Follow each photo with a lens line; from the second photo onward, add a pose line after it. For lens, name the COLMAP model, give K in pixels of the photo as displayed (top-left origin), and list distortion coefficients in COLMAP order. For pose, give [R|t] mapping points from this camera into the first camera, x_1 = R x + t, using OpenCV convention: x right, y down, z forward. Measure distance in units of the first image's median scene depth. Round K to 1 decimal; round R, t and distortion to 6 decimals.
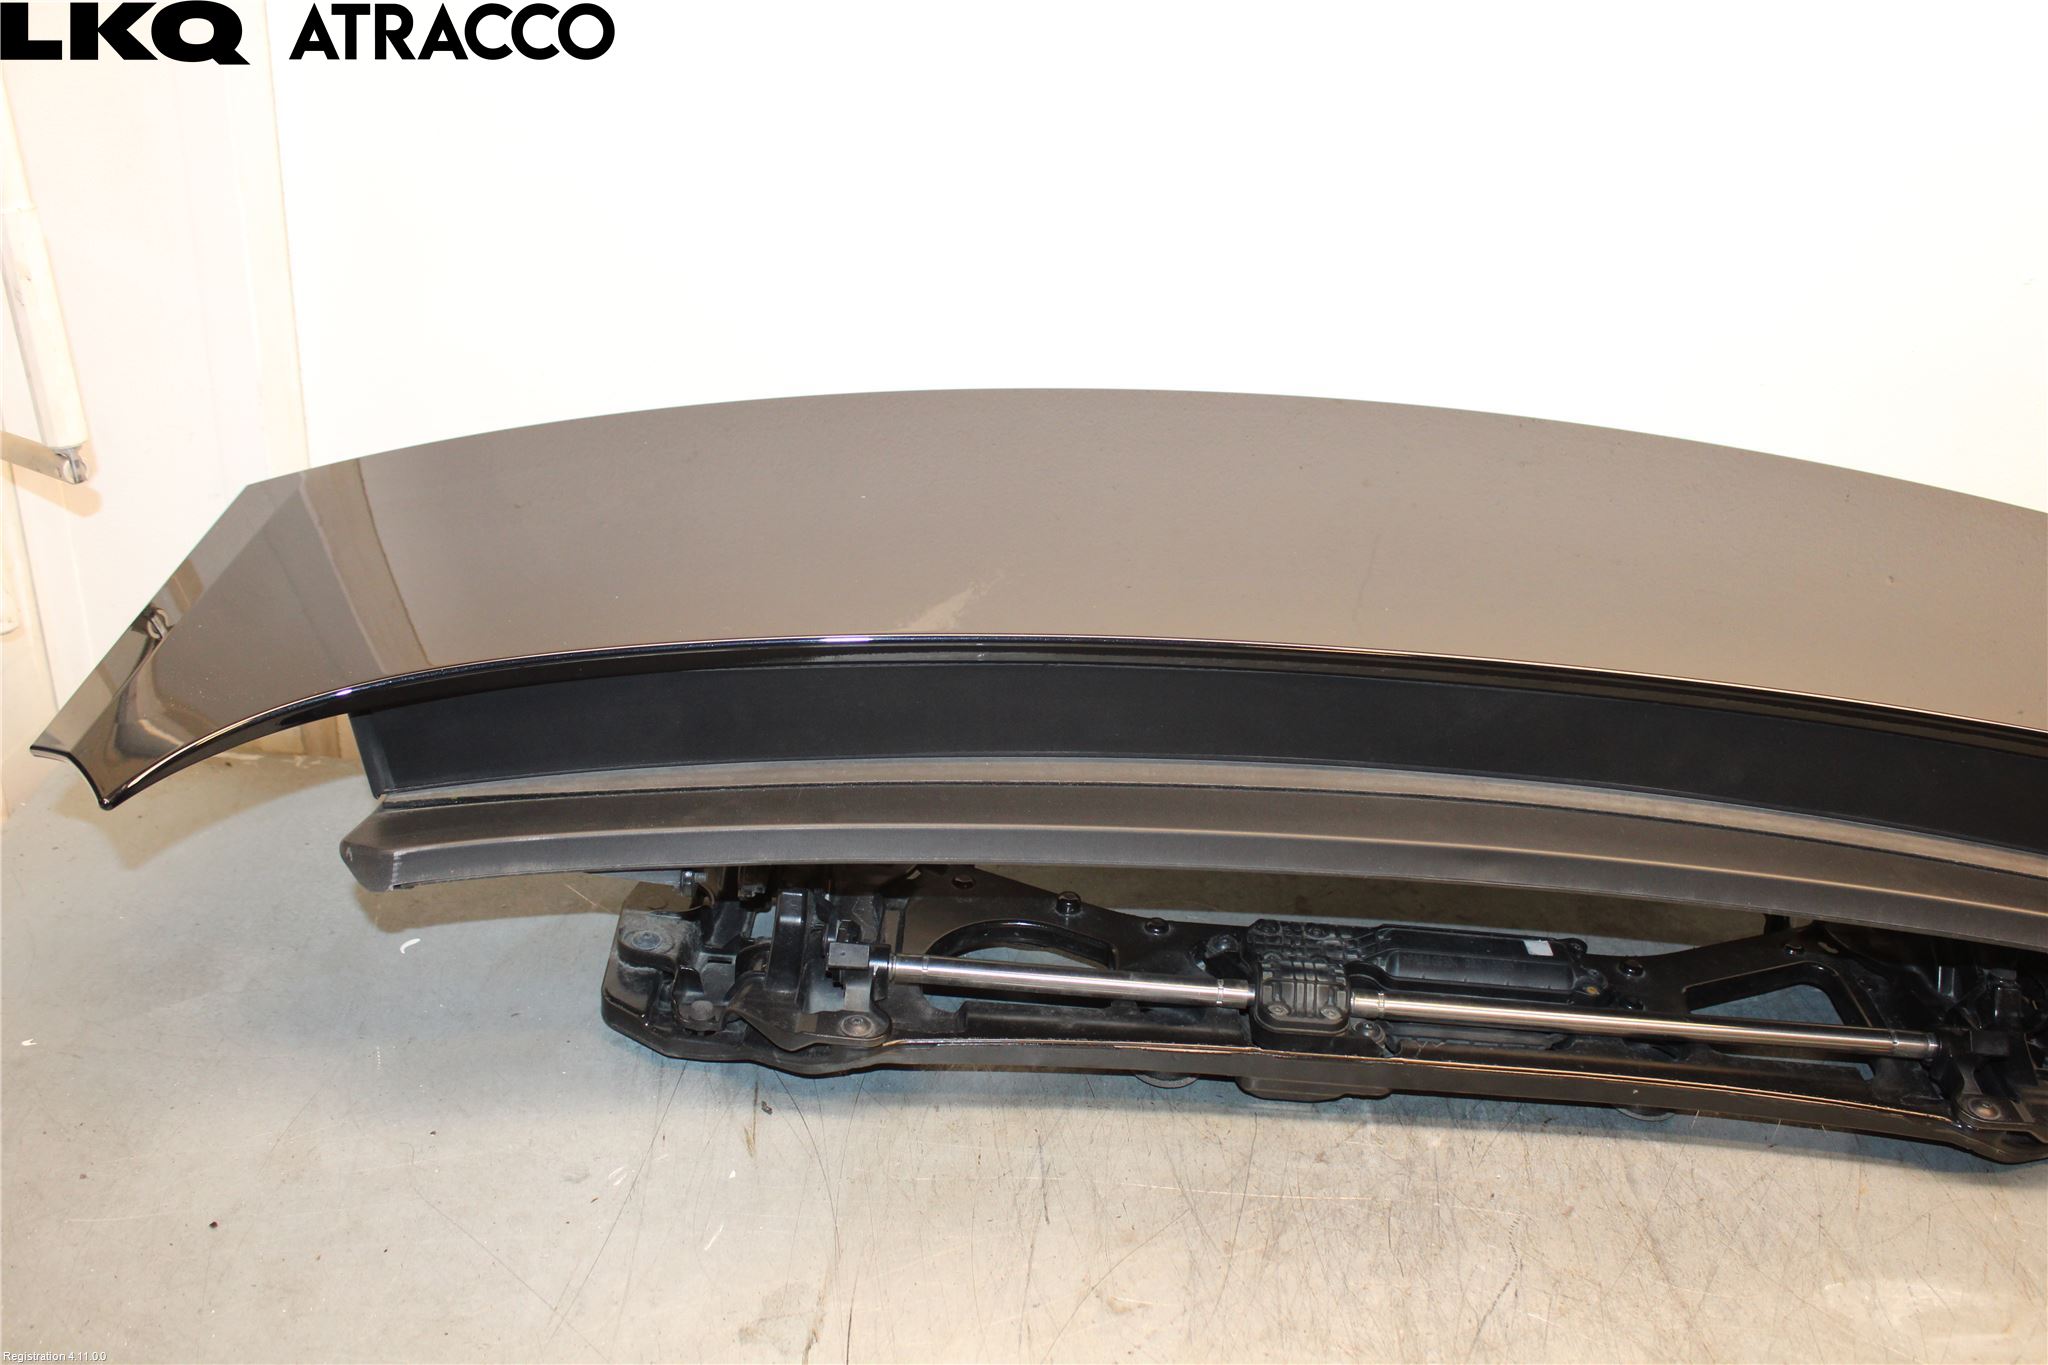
lens RADIAL K [[1914.7, 0, 1024.0], [0, 1914.7, 682.5], [0, 0, 1]] dist [-0.149320, 0.148014]
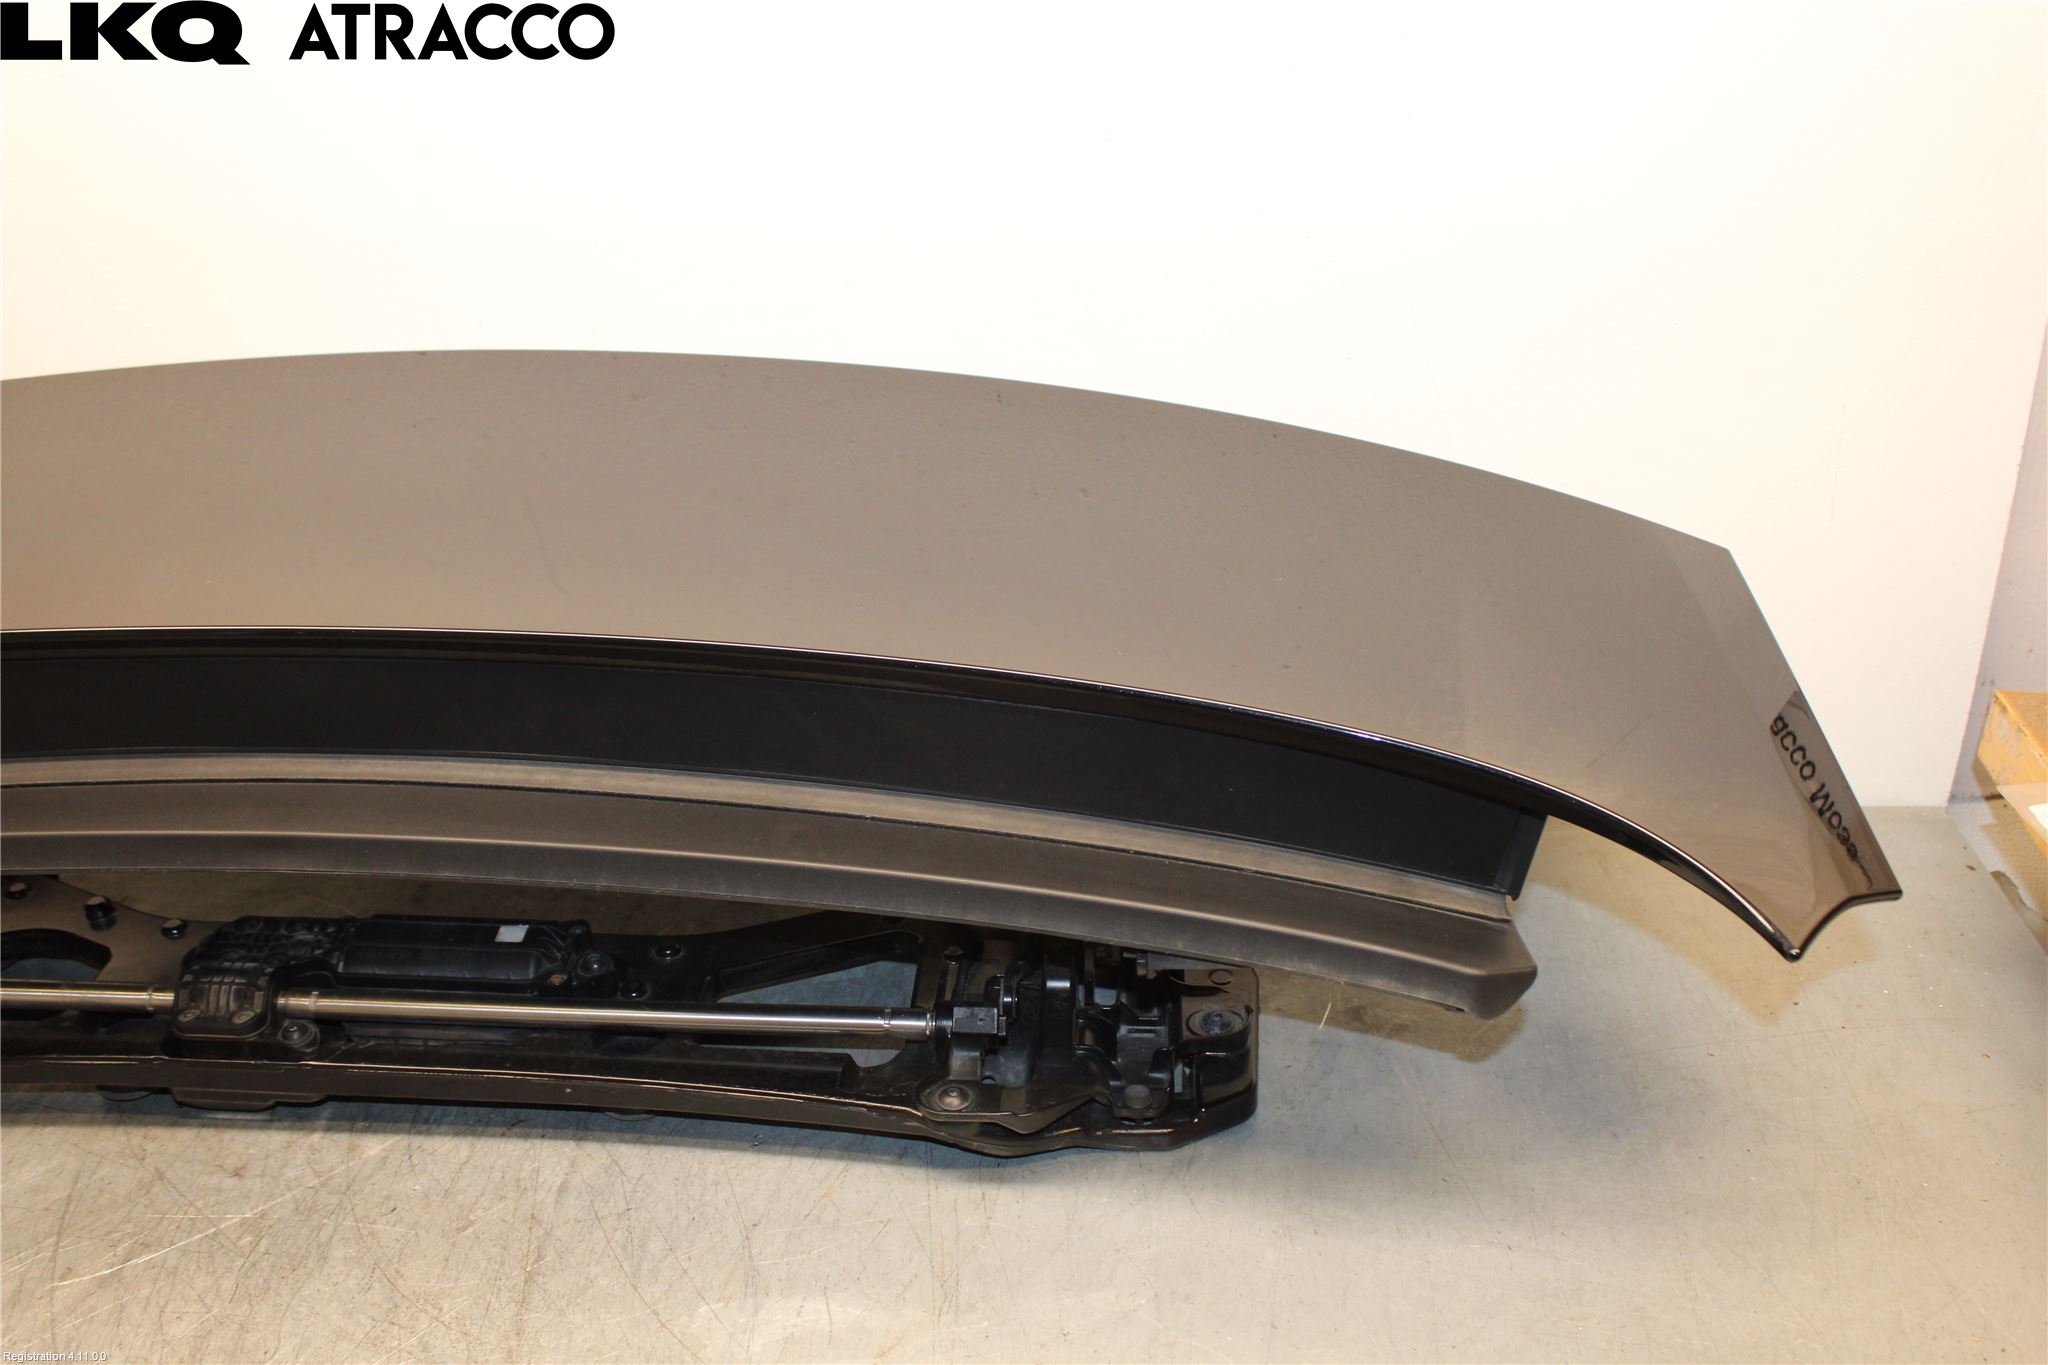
lens RADIAL K [[1914.7, 0, 1024.0], [0, 1914.7, 682.5], [0, 0, 1]] dist [-0.149320, 0.148014]
pose [[0.994349, -0.073170, -0.076912, 0.654814], [0.074528, 0.997107, 0.014942, 0.026781], [0.075596, -0.020590, 0.996926, 0.123959]]
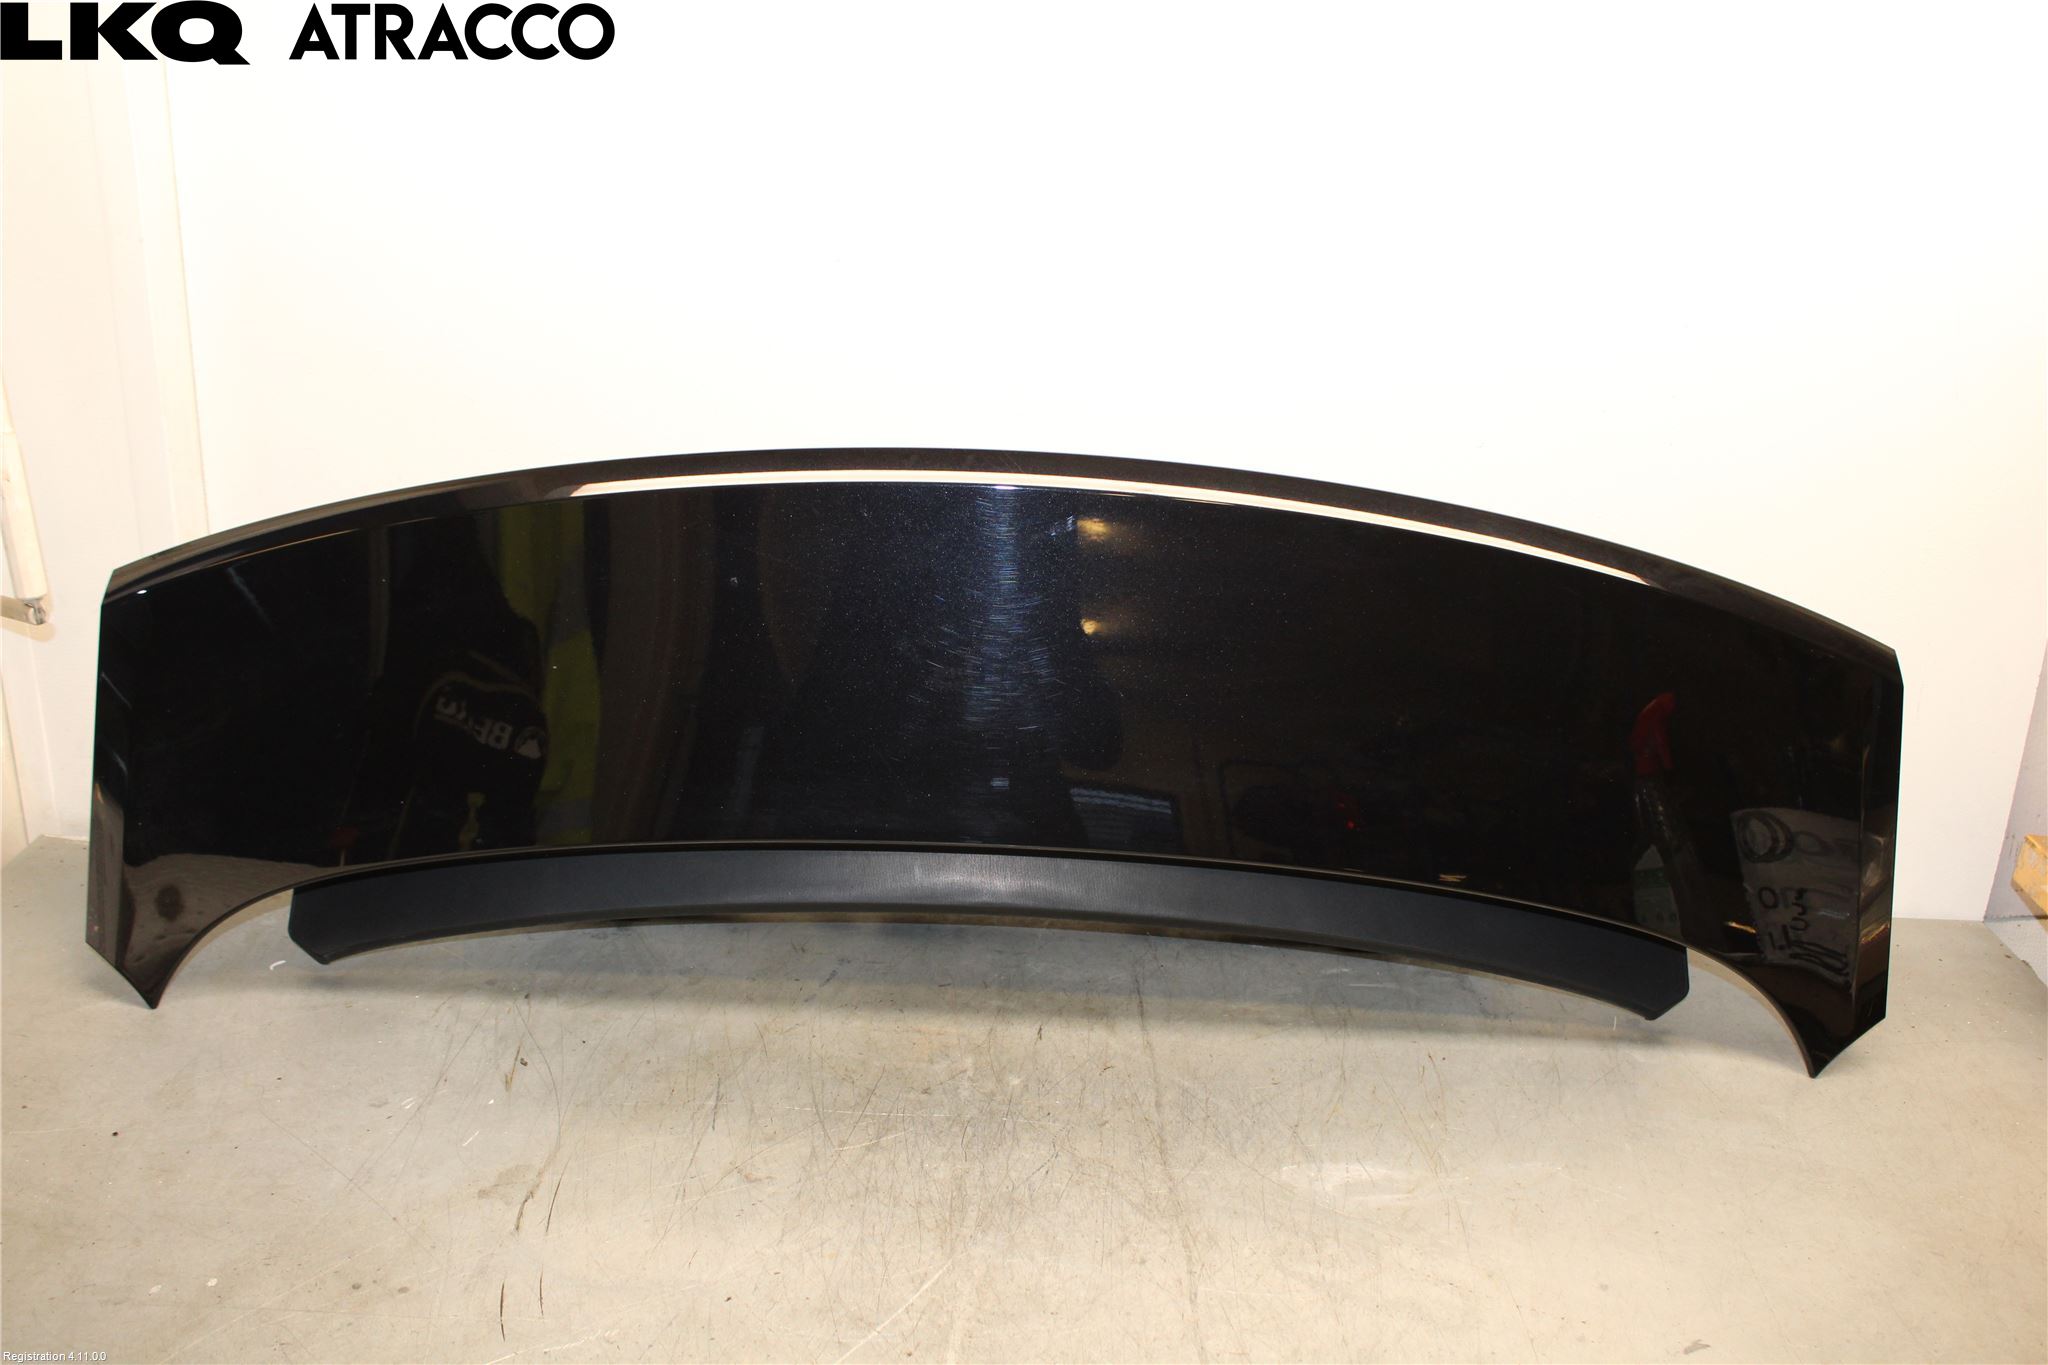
lens RADIAL K [[1914.7, 0, 1024.0], [0, 1914.7, 682.5], [0, 0, 1]] dist [-0.149320, 0.148014]
pose [[0.999660, -0.025349, 0.006122, 0.235073], [0.025891, 0.992822, -0.116768, 0.125484], [-0.003118, 0.116887, 0.993140, -0.408055]]
